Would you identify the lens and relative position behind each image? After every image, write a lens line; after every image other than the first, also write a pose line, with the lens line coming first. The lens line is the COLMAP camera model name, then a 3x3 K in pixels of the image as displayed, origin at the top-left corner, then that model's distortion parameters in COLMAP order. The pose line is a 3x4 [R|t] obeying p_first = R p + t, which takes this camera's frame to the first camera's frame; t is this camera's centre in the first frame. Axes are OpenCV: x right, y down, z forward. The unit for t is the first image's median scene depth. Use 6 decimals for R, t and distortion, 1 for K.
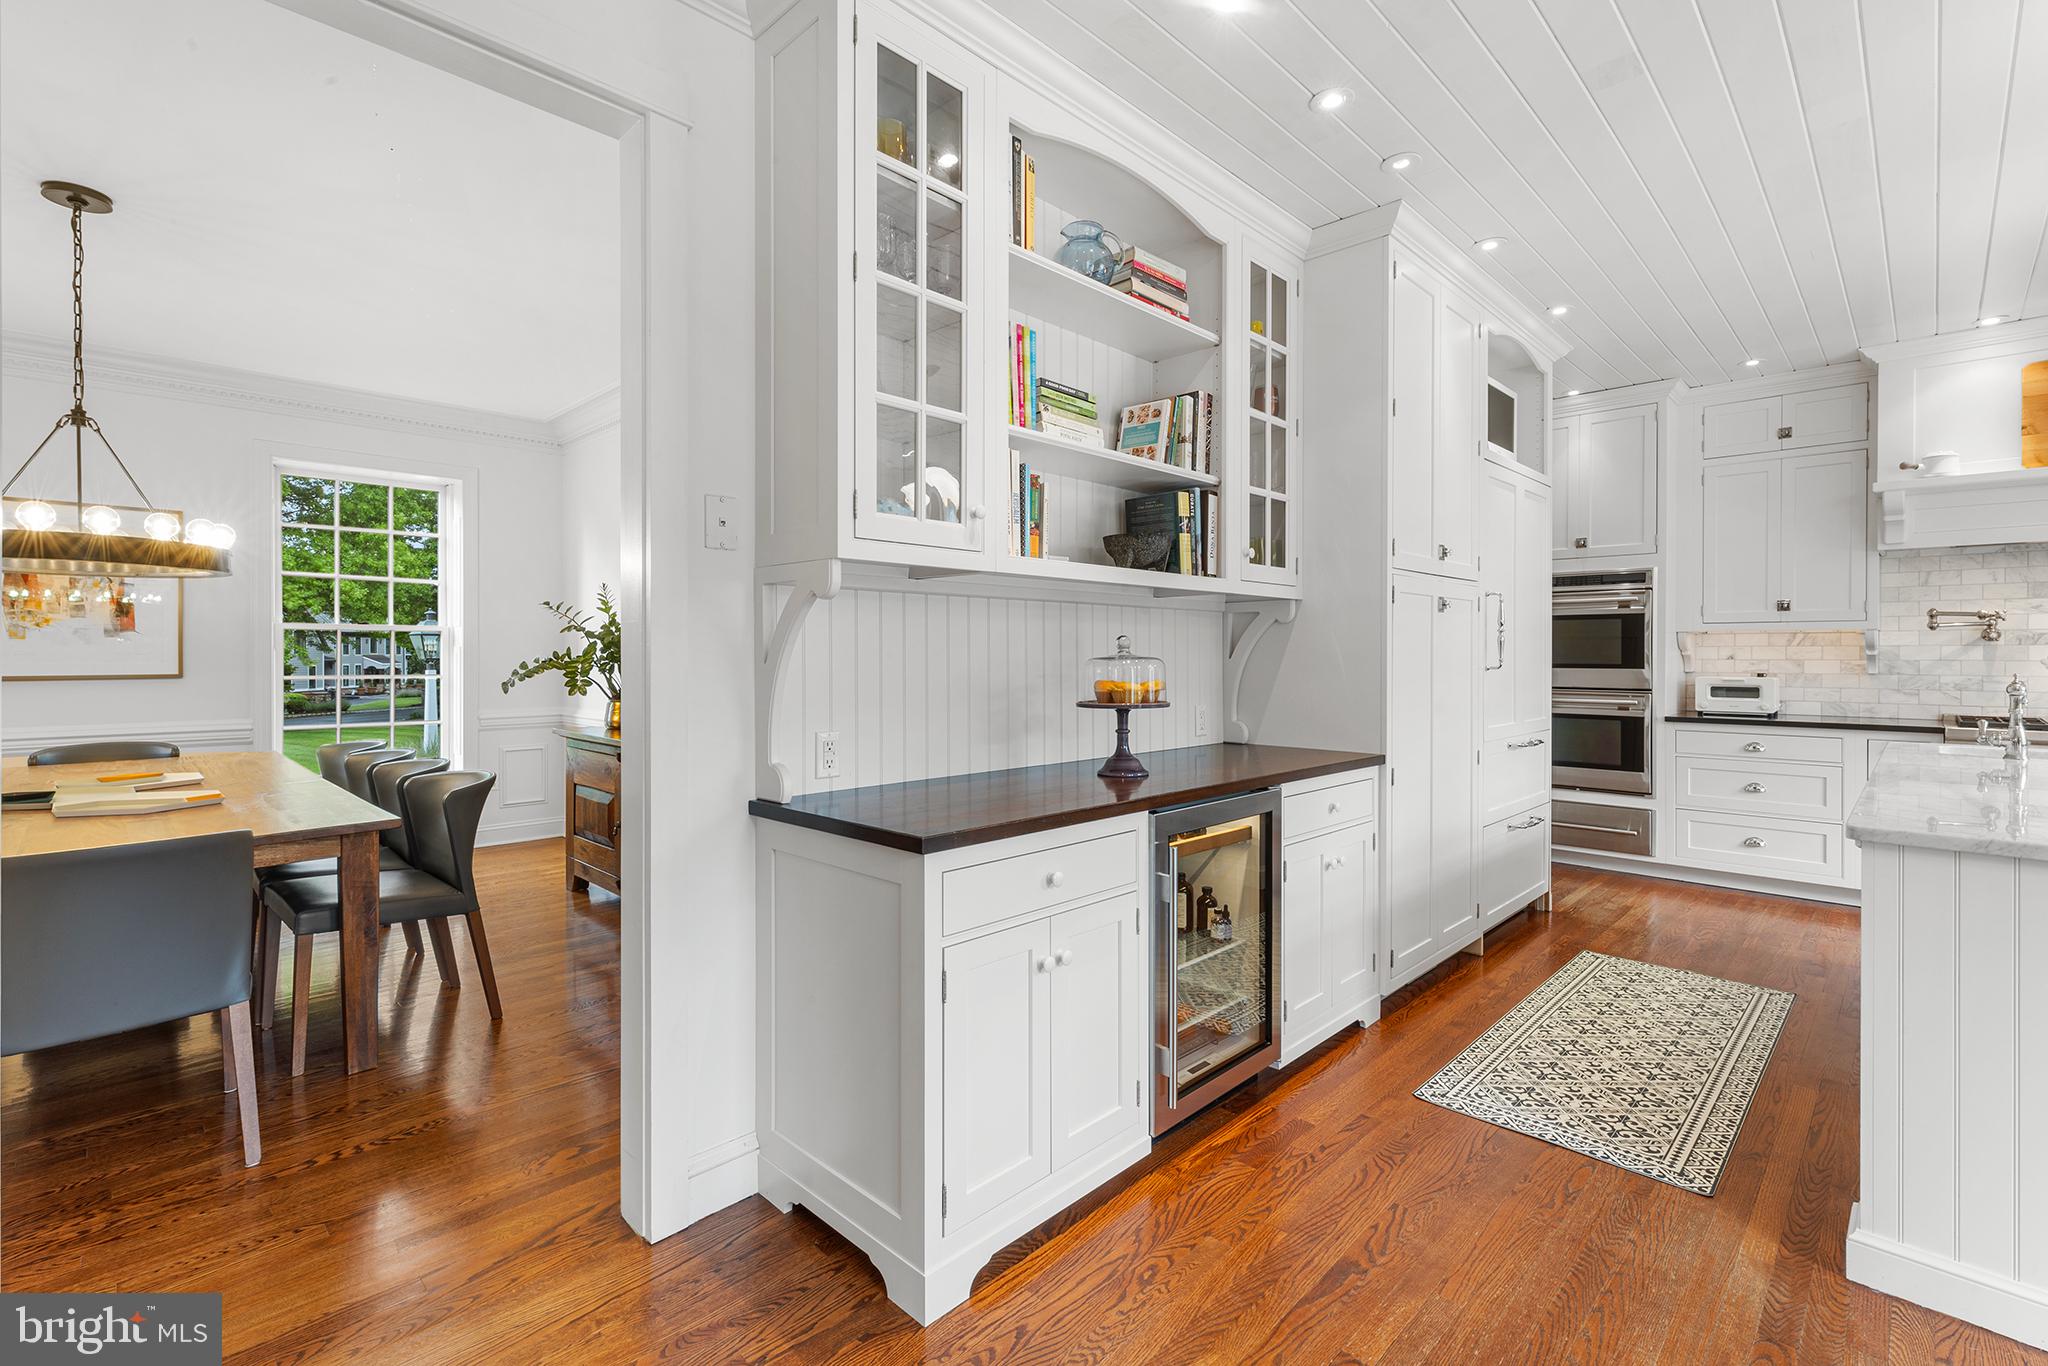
lens RADIAL K [[917.0, 0, 1017.2], [0, 917.0, 656.4], [0, 0, 1]] dist [-0.001004, -0.000270]
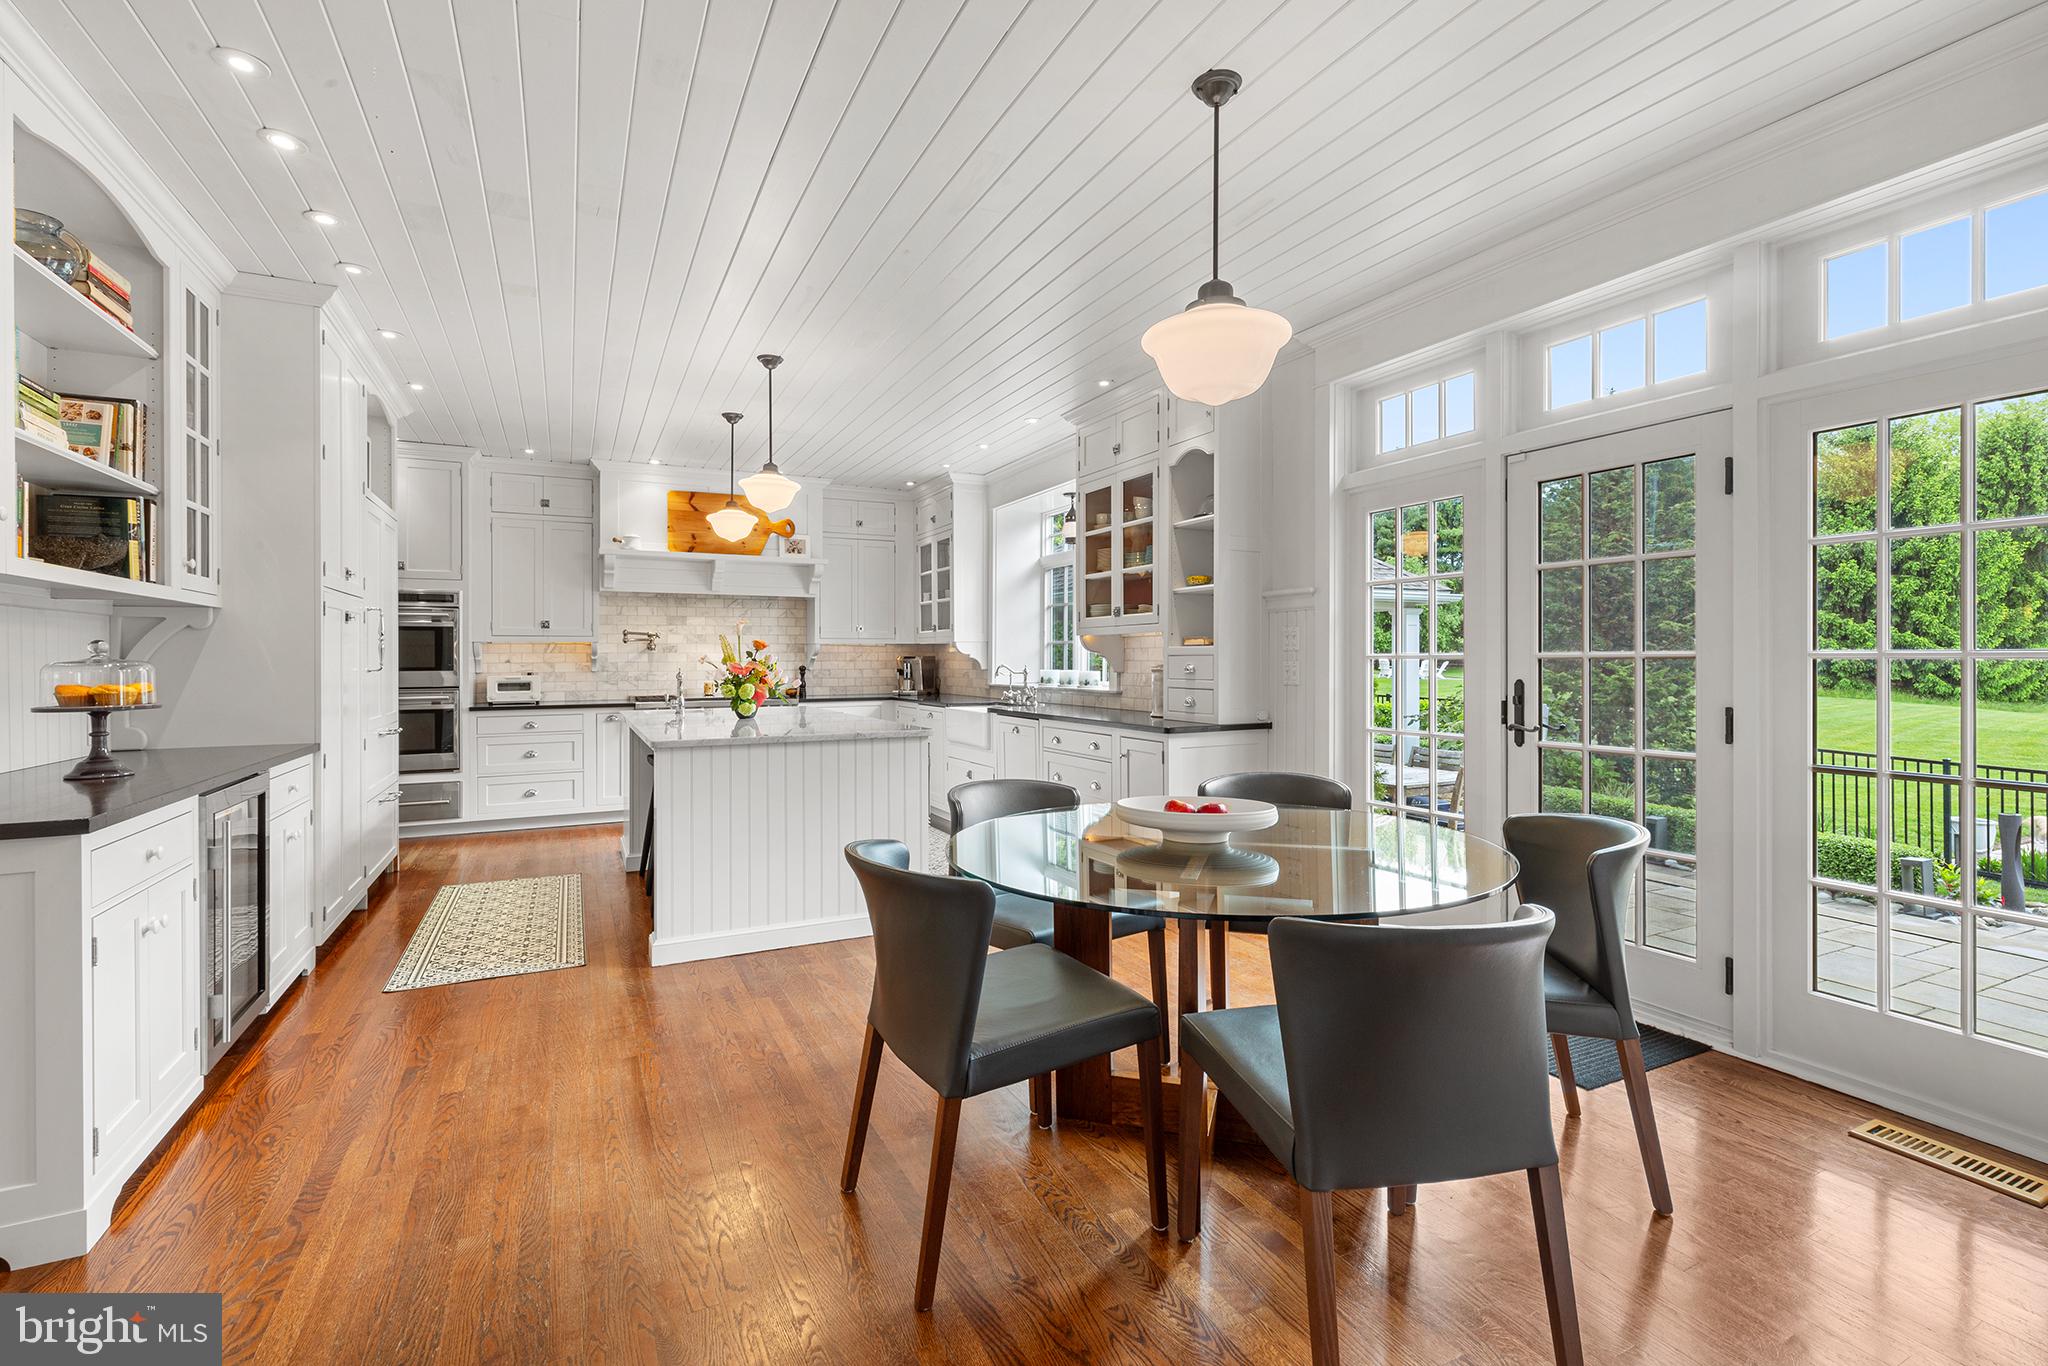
lens RADIAL K [[917.0, 0, 1017.2], [0, 917.0, 656.4], [0, 0, 1]] dist [-0.001004, -0.000270]
pose [[0.325169, -0.000618, 0.945656, -0.409415], [0.008600, 0.999960, -0.002304, 0.005454], [-0.945617, 0.008882, 0.325161, -0.233169]]
